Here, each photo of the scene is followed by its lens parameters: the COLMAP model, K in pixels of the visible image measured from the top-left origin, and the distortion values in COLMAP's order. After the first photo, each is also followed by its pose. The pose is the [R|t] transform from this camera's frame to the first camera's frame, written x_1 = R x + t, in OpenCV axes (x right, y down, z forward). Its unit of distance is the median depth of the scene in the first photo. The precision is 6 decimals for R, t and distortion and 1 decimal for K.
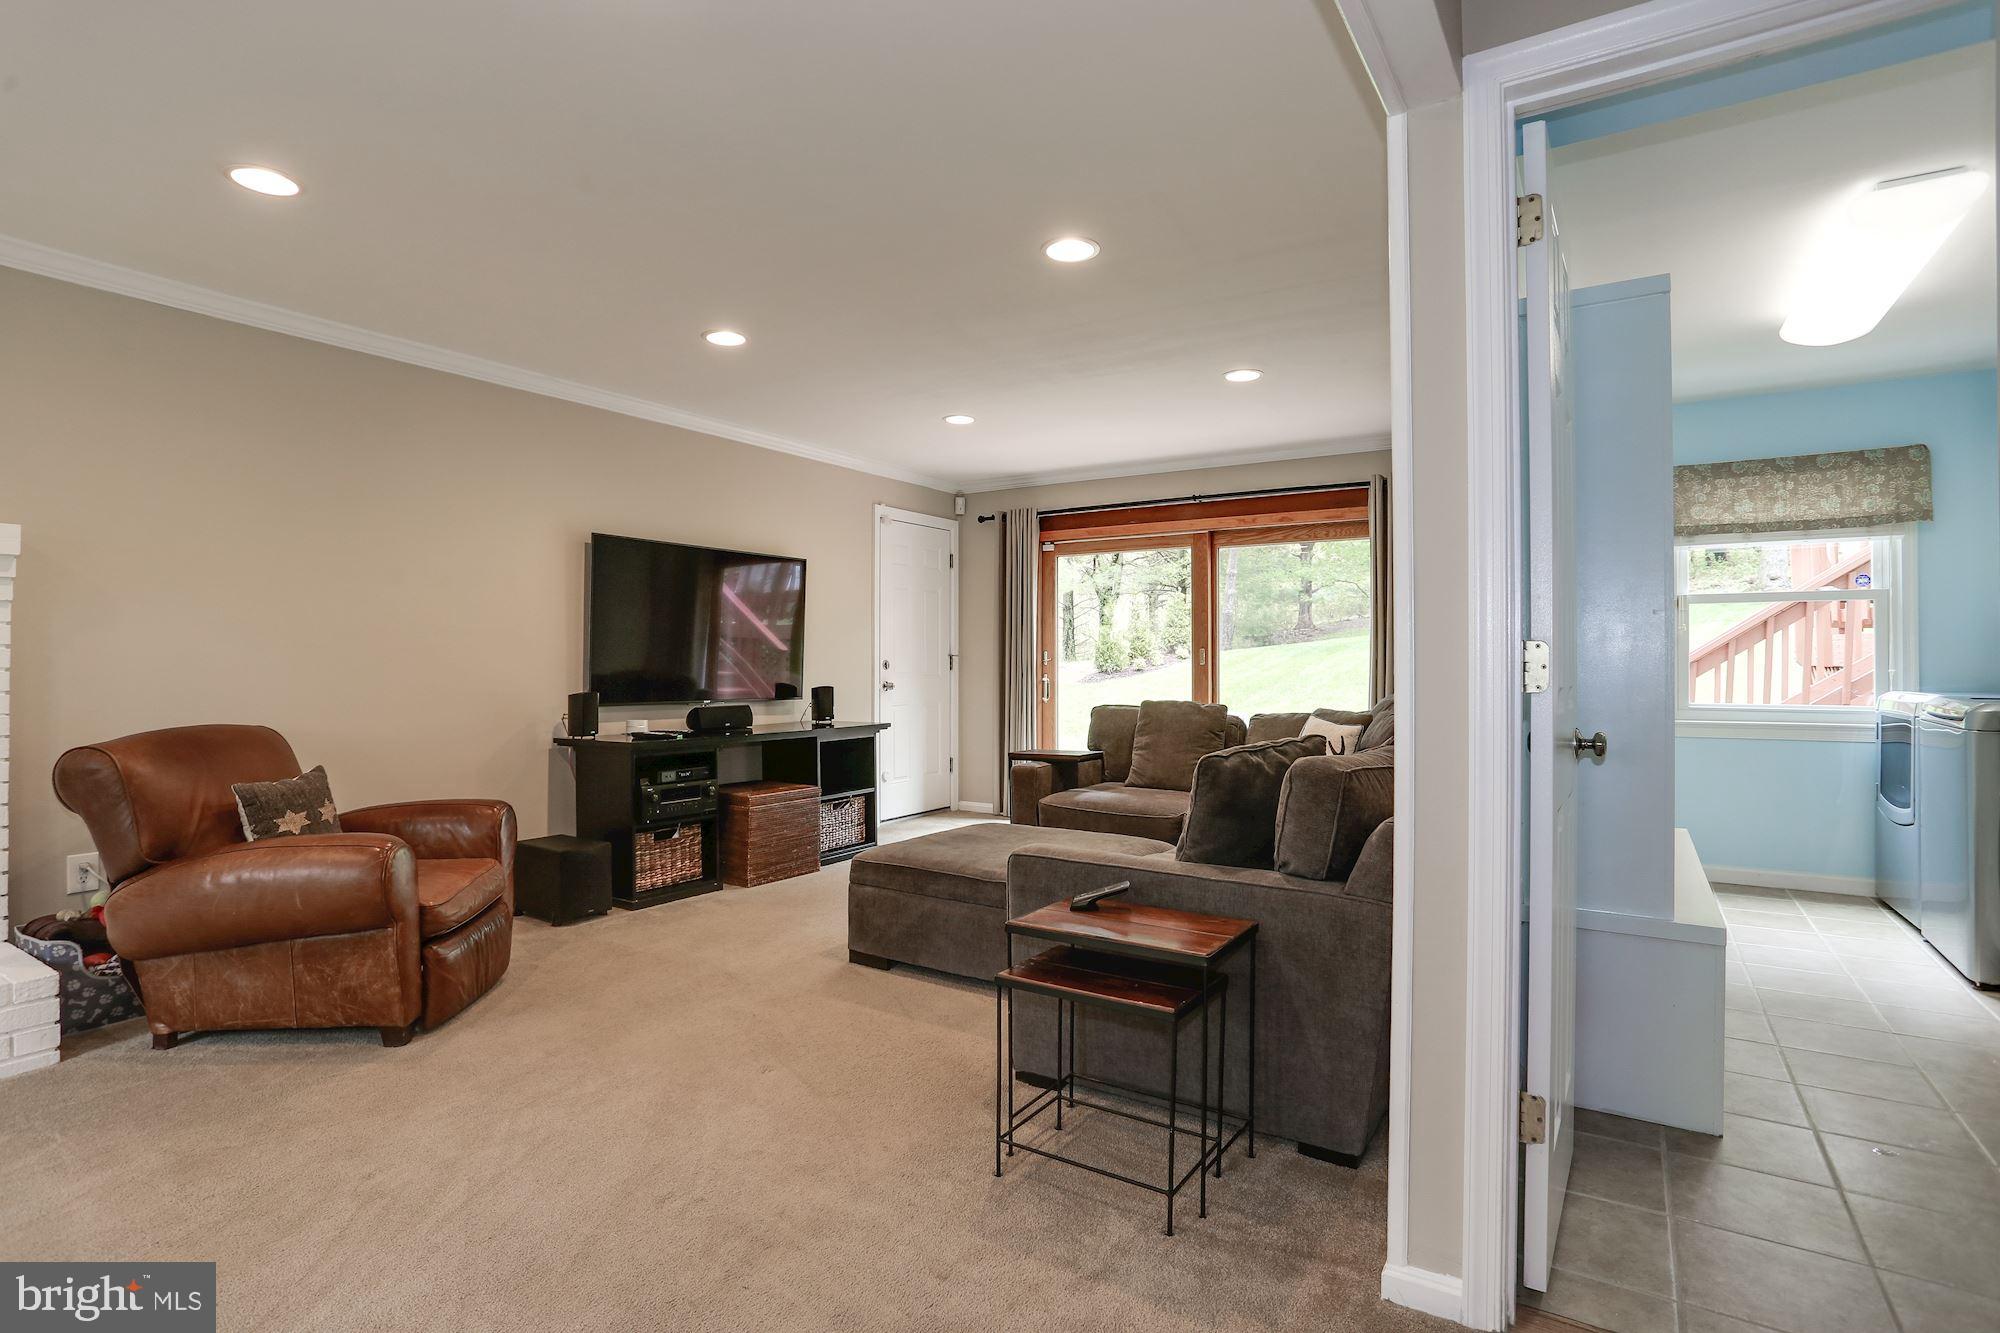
lens RADIAL K [[998.6, 0, 975.8], [0, 998.6, 653.3], [0, 0, 1]] dist [-0.065095, 0.027448]
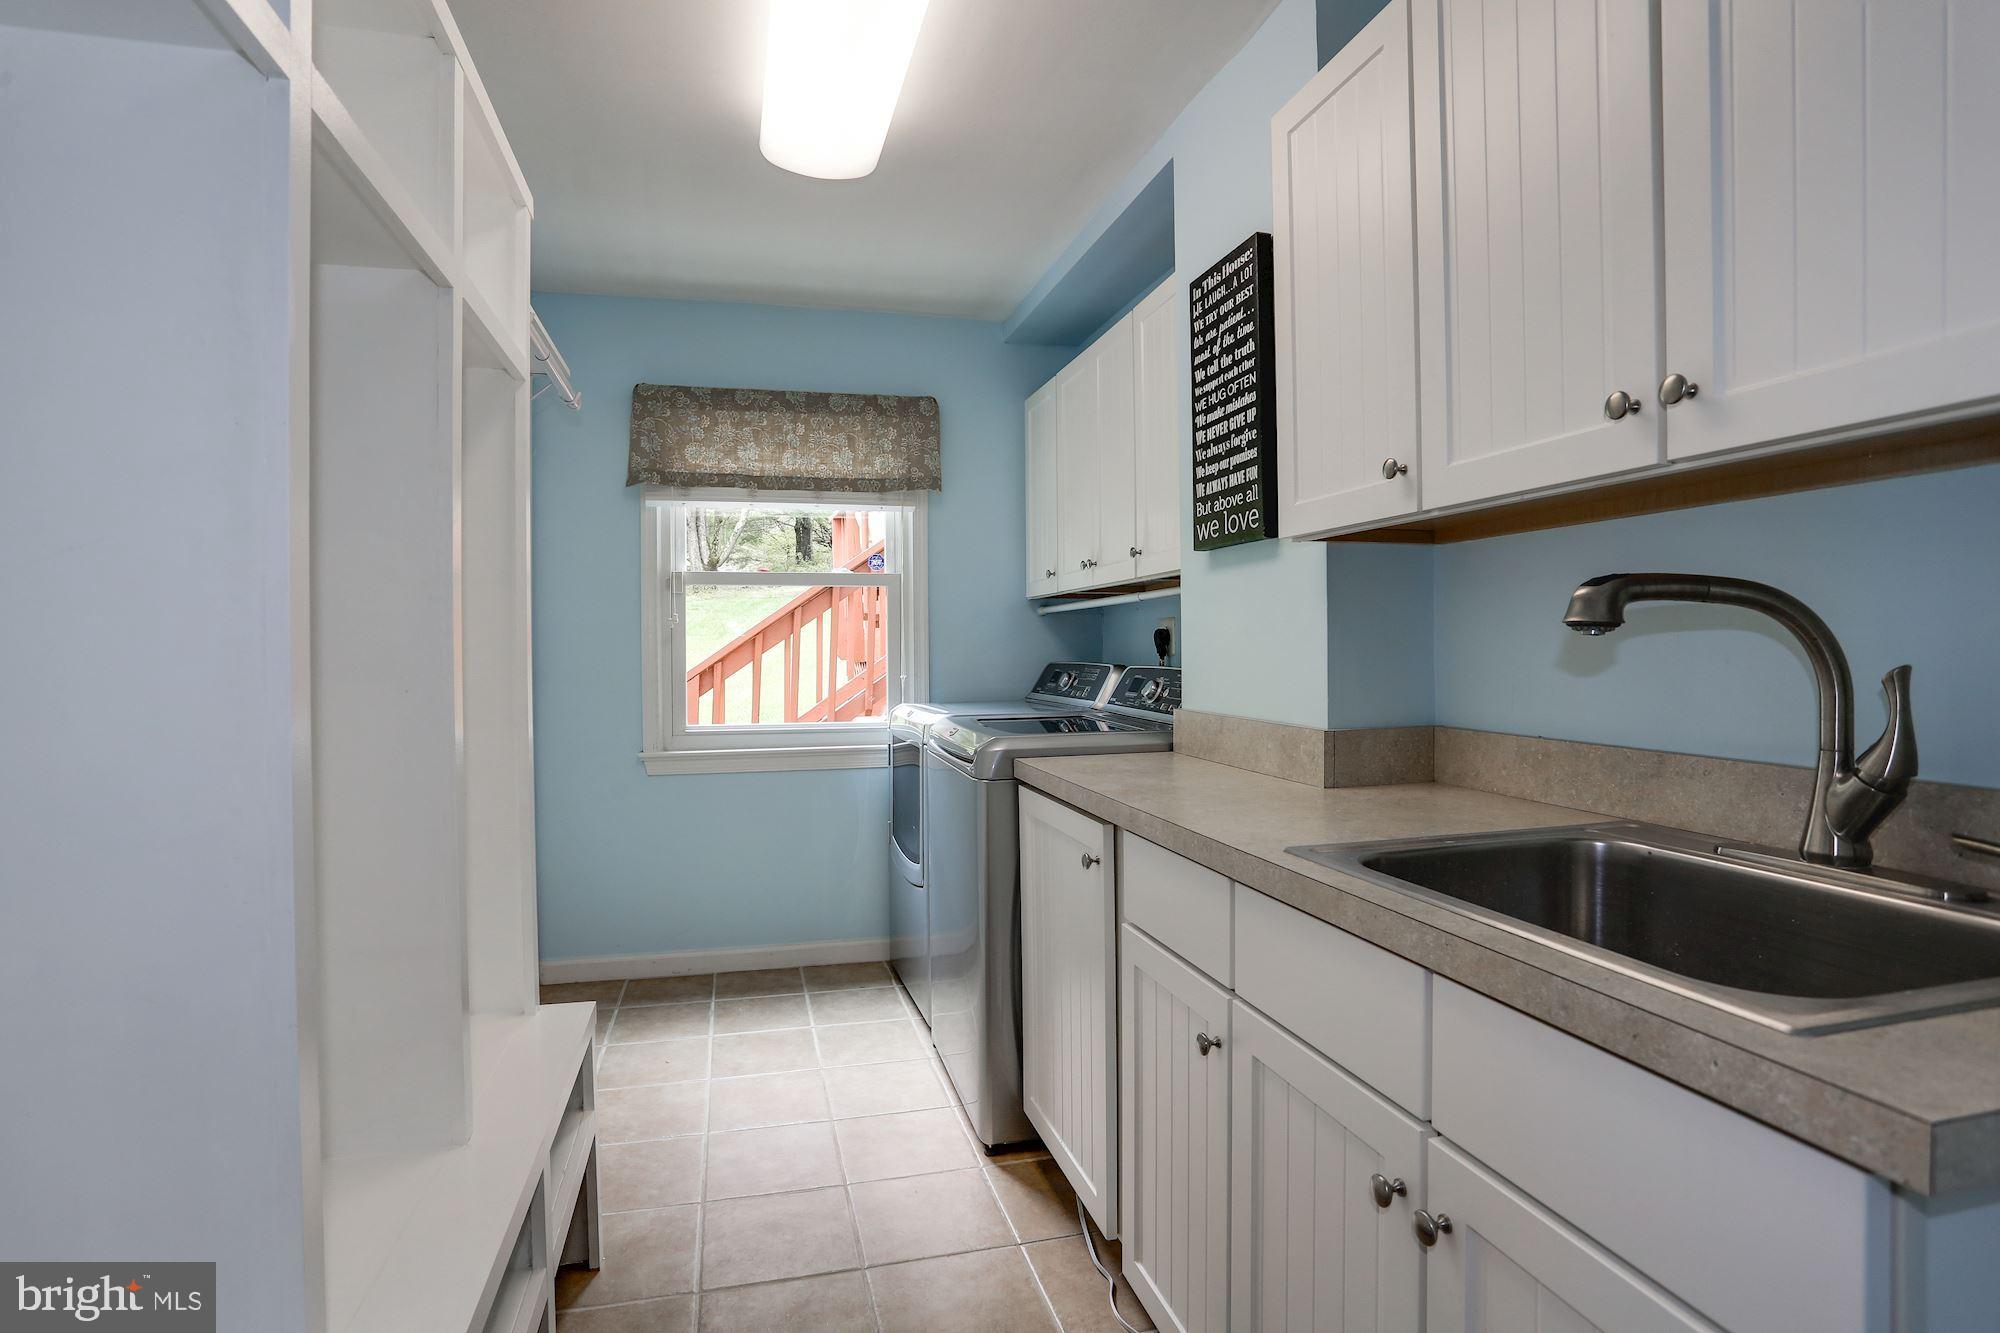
lens RADIAL K [[998.6, 0, 996.2], [0, 998.6, 651.2], [0, 0, 1]] dist [-0.065095, 0.027448]
pose [[0.666964, -0.010788, 0.745012, 0.381521], [-0.000315, 0.999891, 0.014761, -0.014768], [-0.745090, -0.010080, 0.666888, 0.385257]]
